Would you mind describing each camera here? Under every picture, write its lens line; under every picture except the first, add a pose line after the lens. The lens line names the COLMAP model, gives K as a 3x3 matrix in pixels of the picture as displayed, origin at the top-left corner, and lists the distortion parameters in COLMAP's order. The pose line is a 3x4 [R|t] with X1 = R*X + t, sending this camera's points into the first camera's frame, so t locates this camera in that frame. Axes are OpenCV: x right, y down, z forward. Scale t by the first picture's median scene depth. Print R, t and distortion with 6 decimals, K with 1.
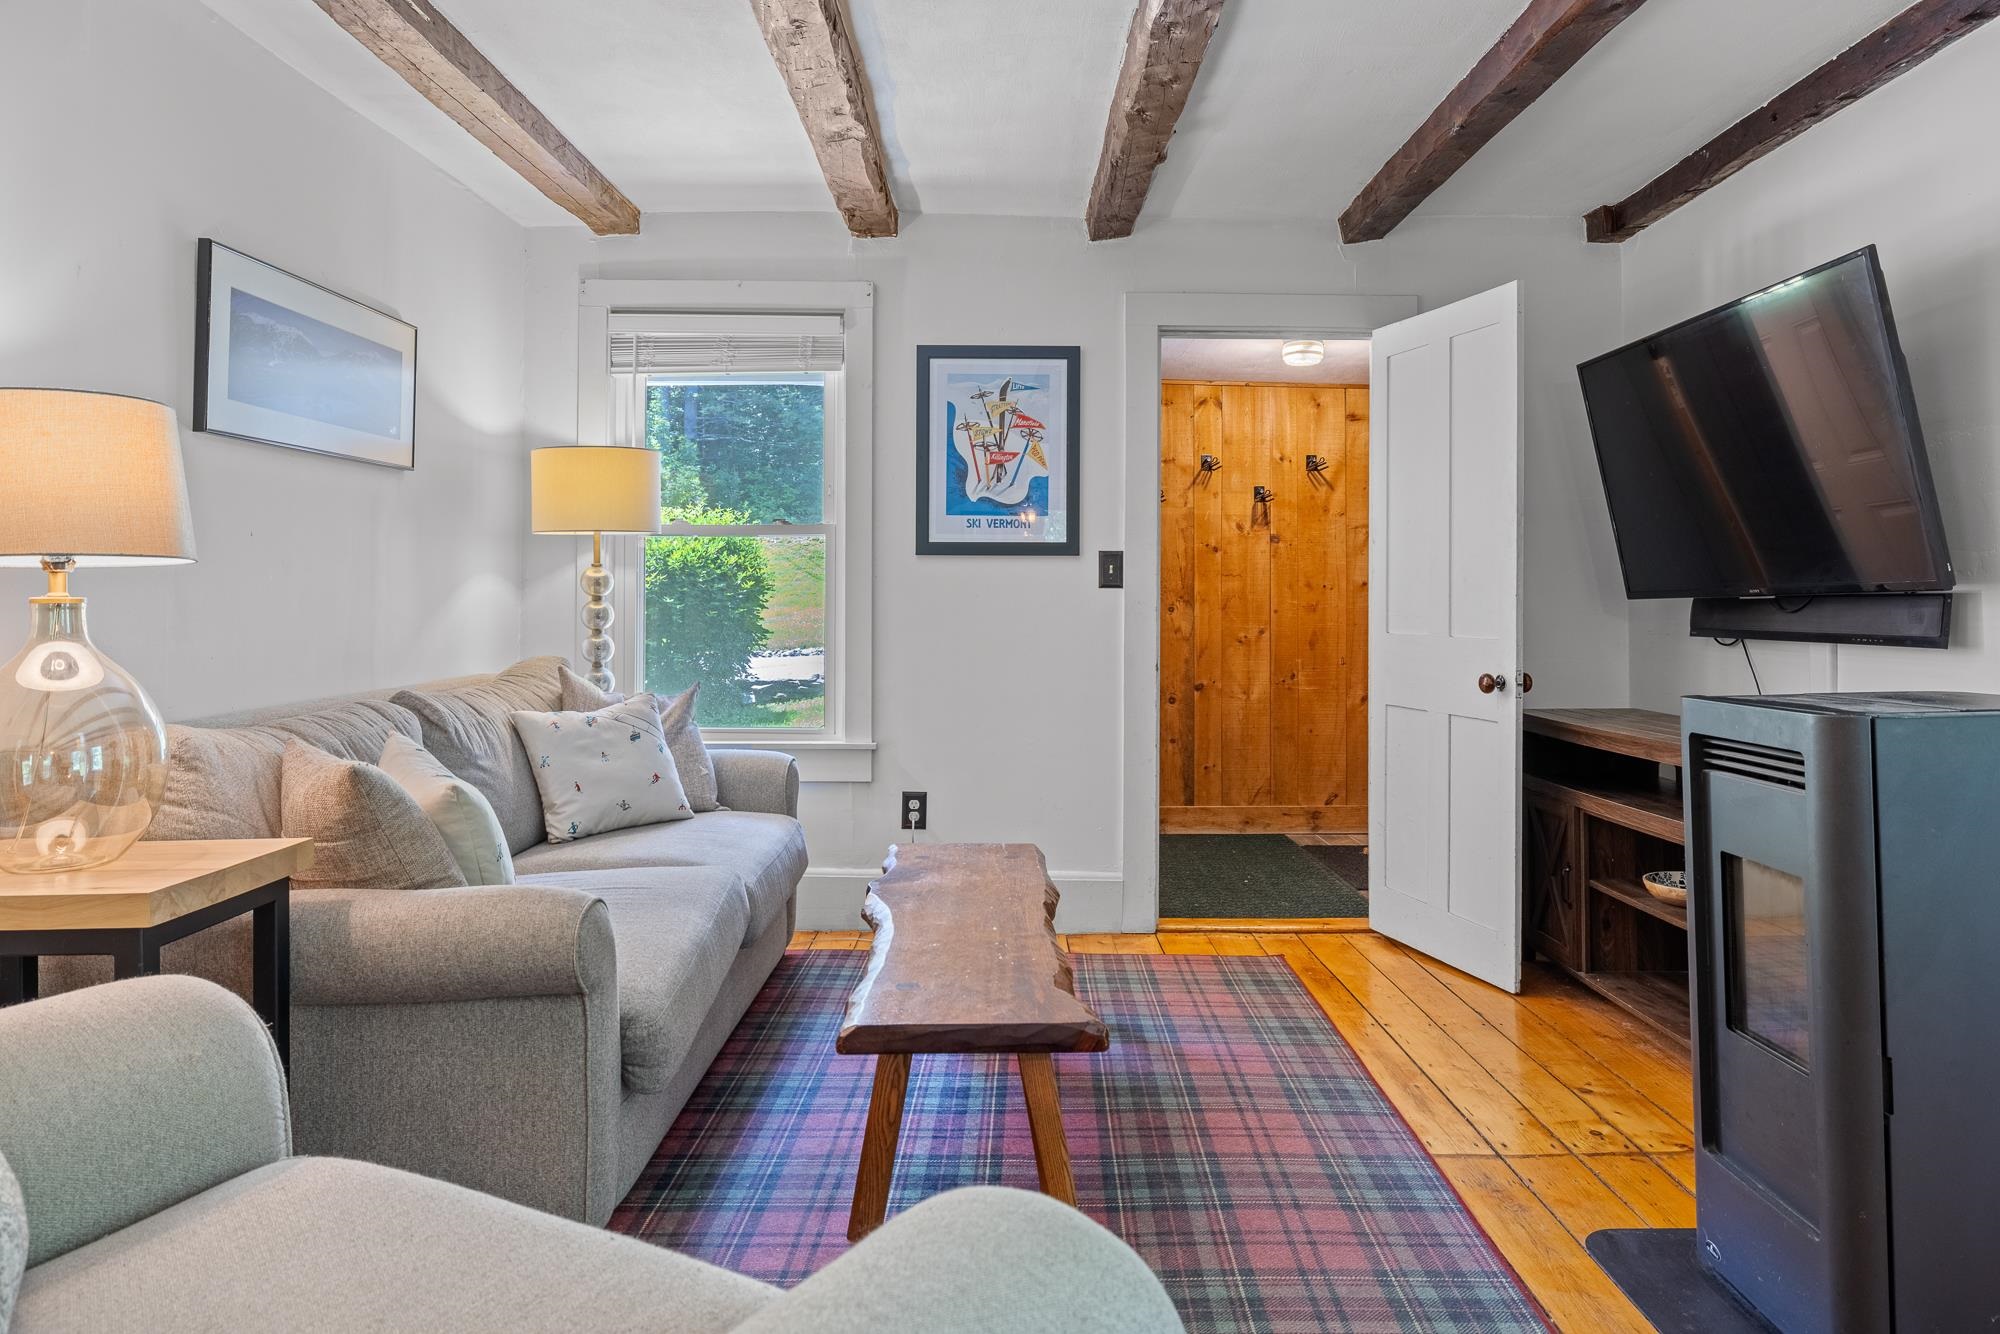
lens RADIAL K [[1280.7, 0, 993.8], [0, 1280.7, 590.2], [0, 0, 1]] dist [-0.009015, -0.002898]
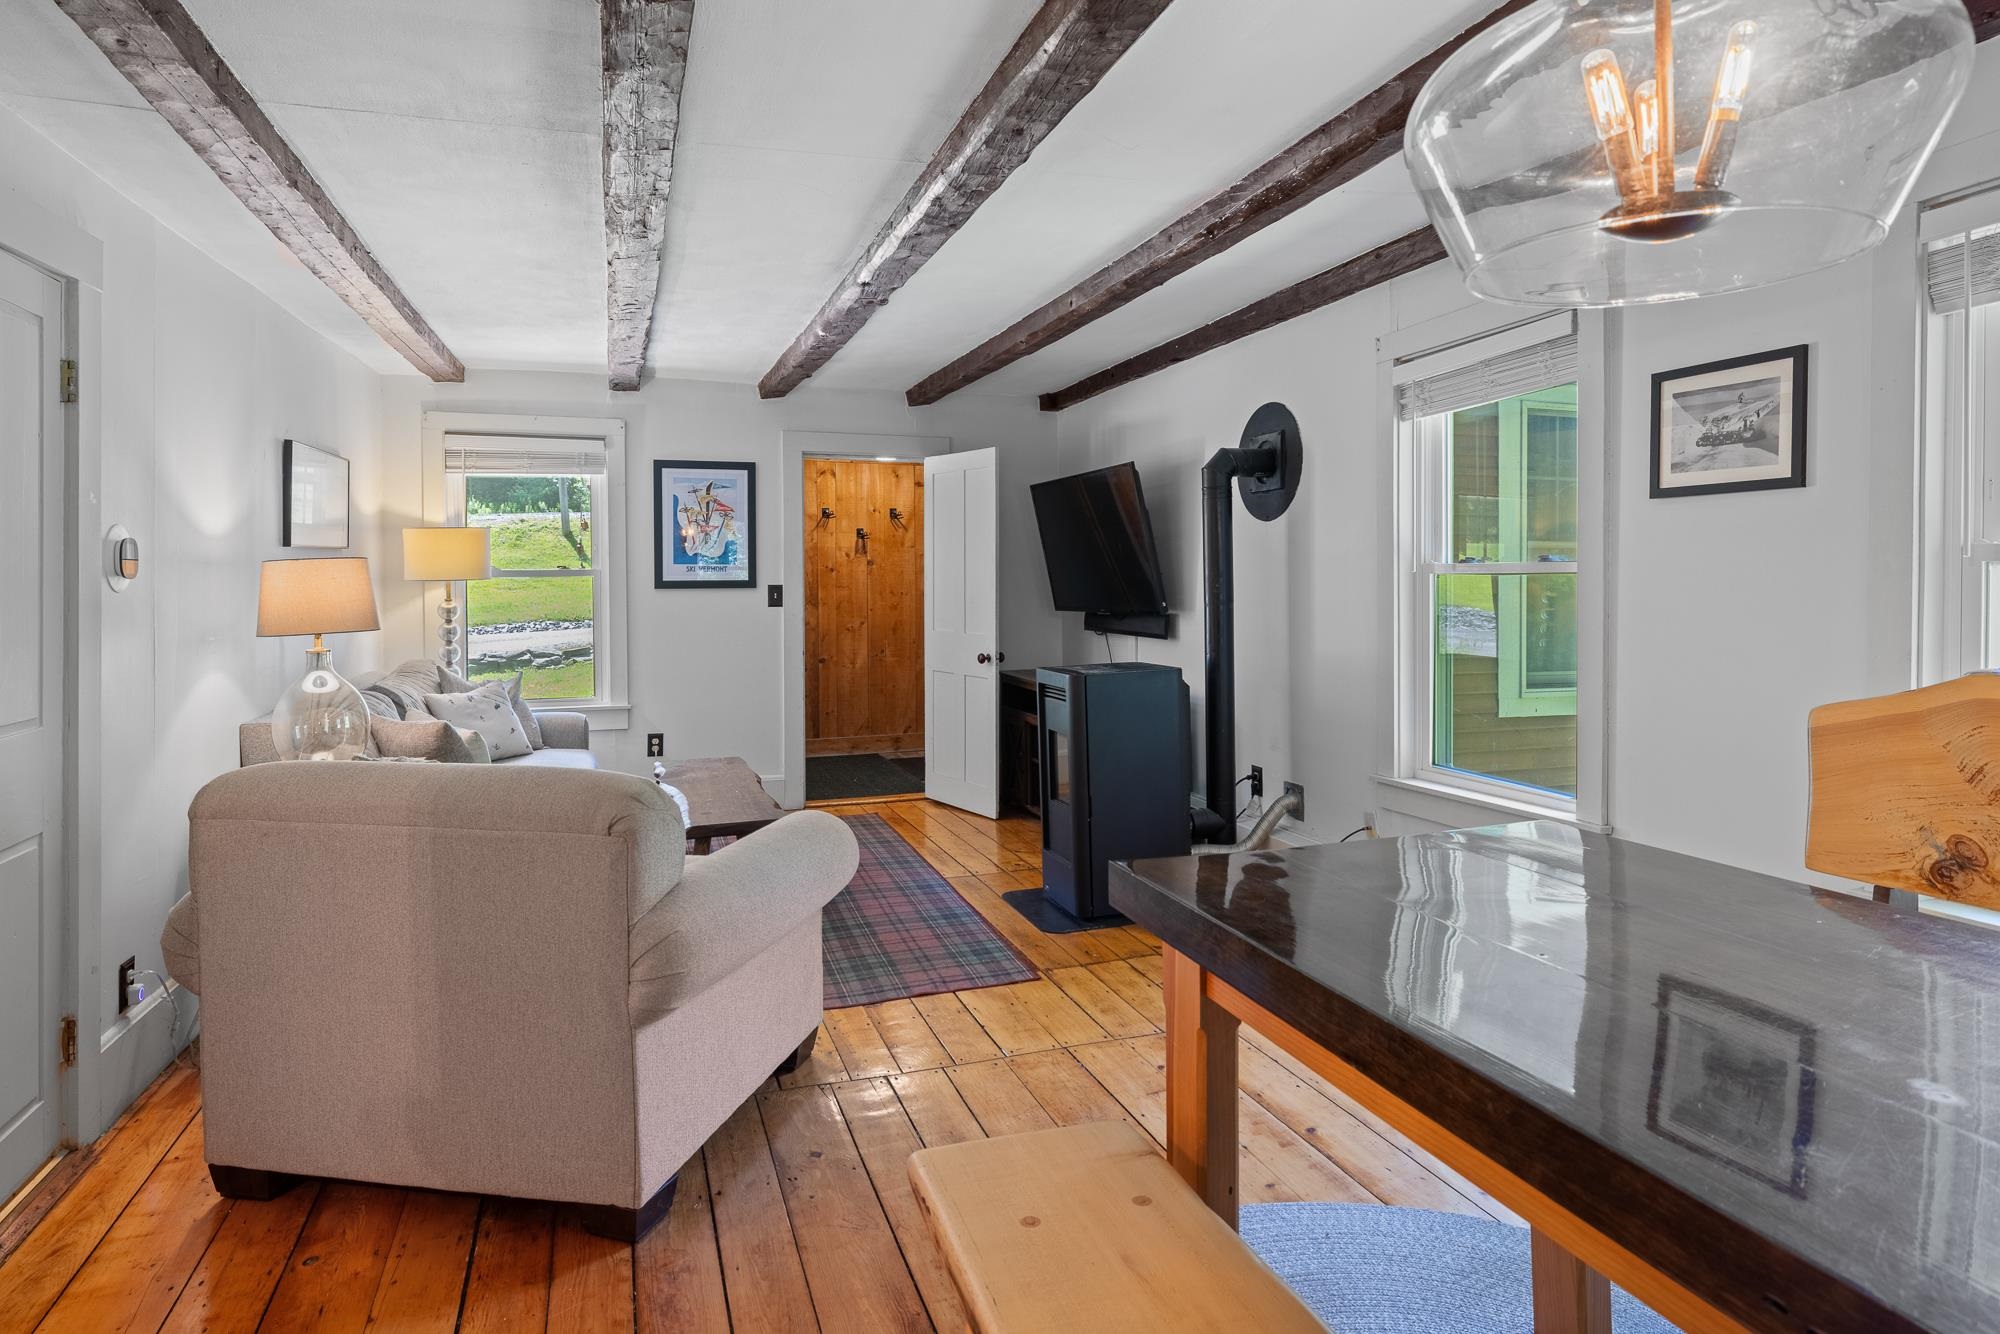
lens RADIAL K [[1154.5, 0, 993.1], [0, 1154.5, 594.6], [0, 0, 1]] dist [0.006937, 0.000869]
pose [[0.948151, -0.014148, 0.317505, -0.119534], [0.005238, 0.999569, 0.028899, -0.060296], [-0.317777, -0.025737, 0.947816, -0.531577]]
